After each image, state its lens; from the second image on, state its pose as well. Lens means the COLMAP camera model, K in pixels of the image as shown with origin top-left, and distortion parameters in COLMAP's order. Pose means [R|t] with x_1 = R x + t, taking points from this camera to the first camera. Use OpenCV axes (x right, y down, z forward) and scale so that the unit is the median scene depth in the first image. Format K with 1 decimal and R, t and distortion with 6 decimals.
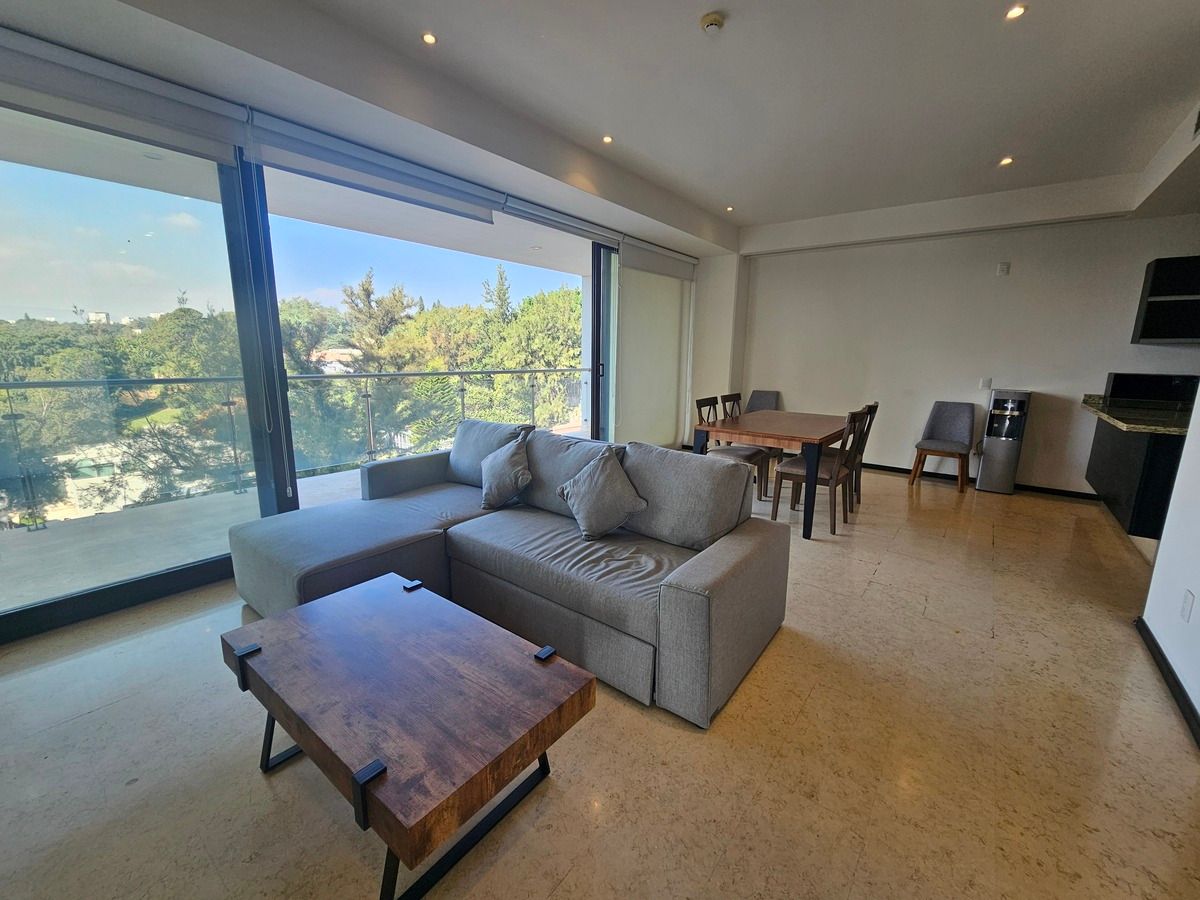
lens RADIAL K [[490.9, 0, 604.5], [0, 490.9, 448.6], [0, 0, 1]] dist [-0.001164, 0.000045]
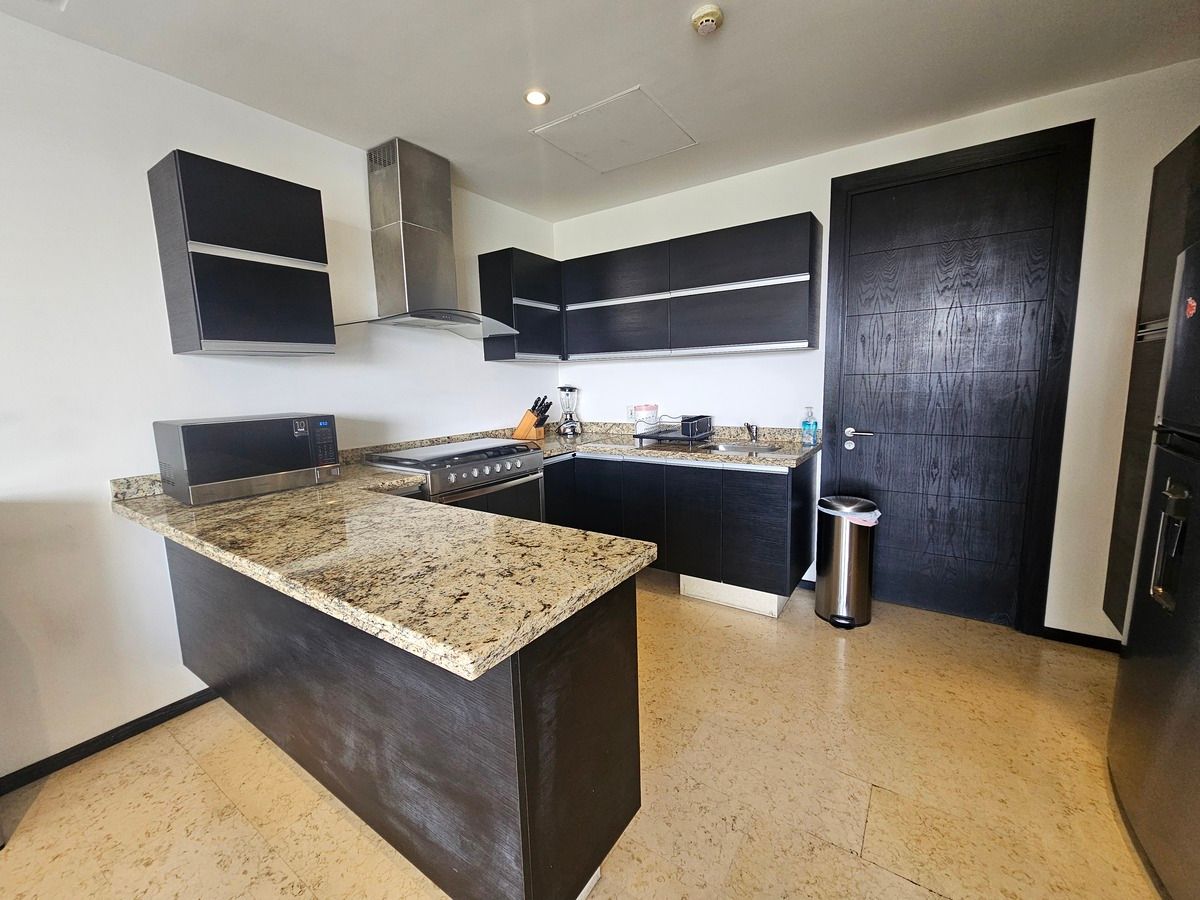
lens RADIAL K [[490.9, 0, 606.2], [0, 490.9, 445.3], [0, 0, 1]] dist [-0.001164, 0.000045]
pose [[-0.070329, -0.145200, 0.986900, 0.533852], [0.214957, 0.963899, 0.157135, -0.108000], [-0.974088, 0.223193, -0.036578, 0.585696]]
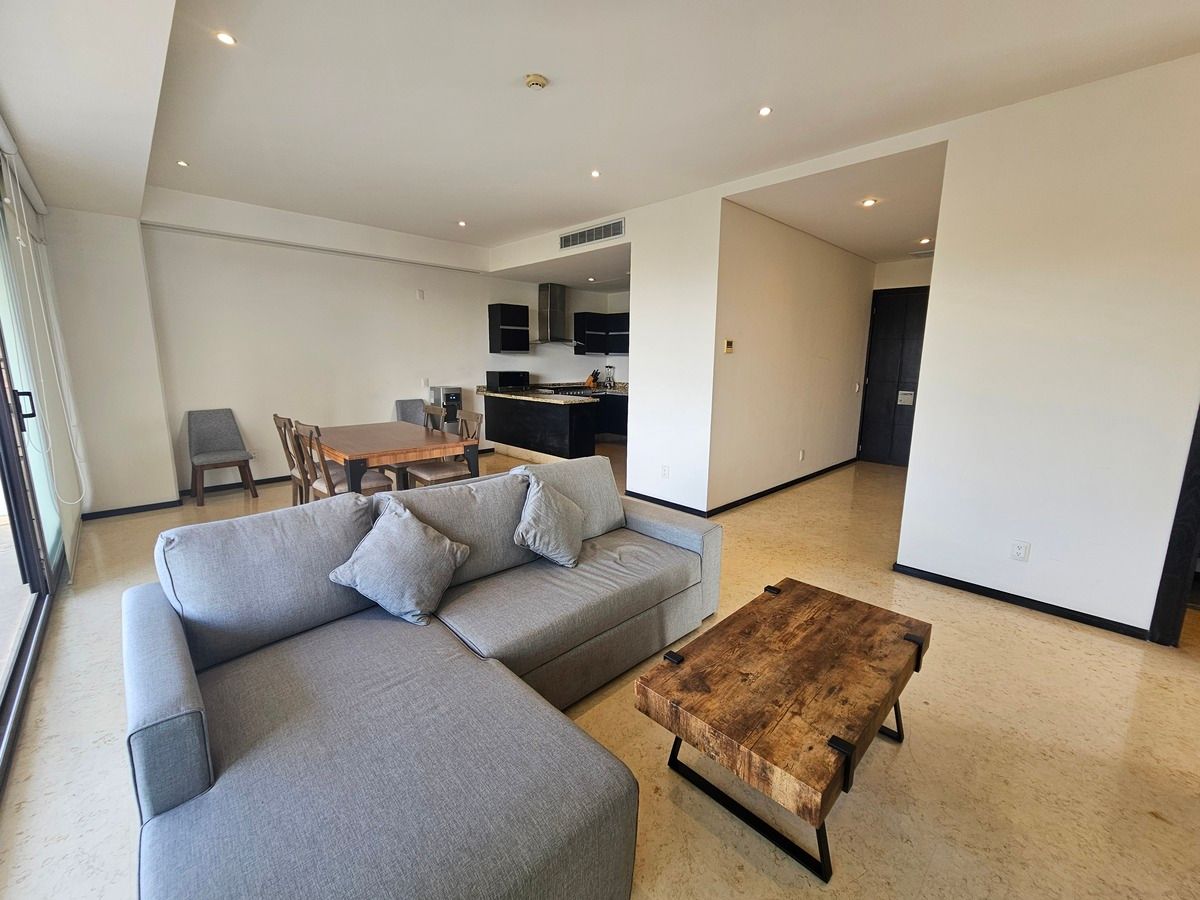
lens RADIAL K [[490.9, 0, 605.2], [0, 490.9, 444.9], [0, 0, 1]] dist [-0.001164, 0.000045]
pose [[0.133723, -0.185724, 0.973460, -0.470625], [0.181068, 0.970326, 0.160253, -0.099428], [-0.974337, 0.154833, 0.163384, 0.364020]]
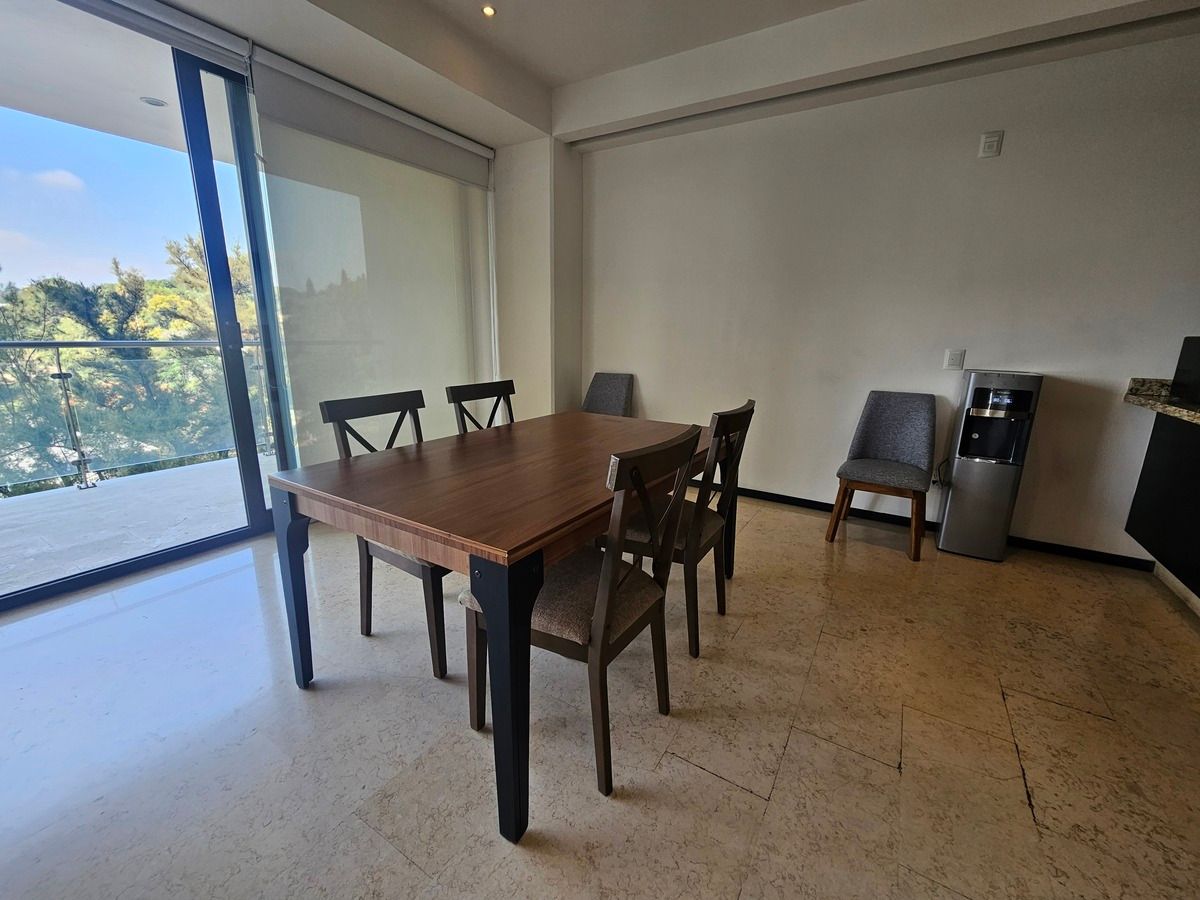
lens RADIAL K [[490.9, 0, 603.4], [0, 490.9, 447.3], [0, 0, 1]] dist [-0.001164, 0.000045]
pose [[0.994168, -0.022501, 0.105471, 0.323492], [0.018498, 0.999077, 0.038775, -0.062963], [-0.106246, -0.036598, 0.993666, 0.494152]]
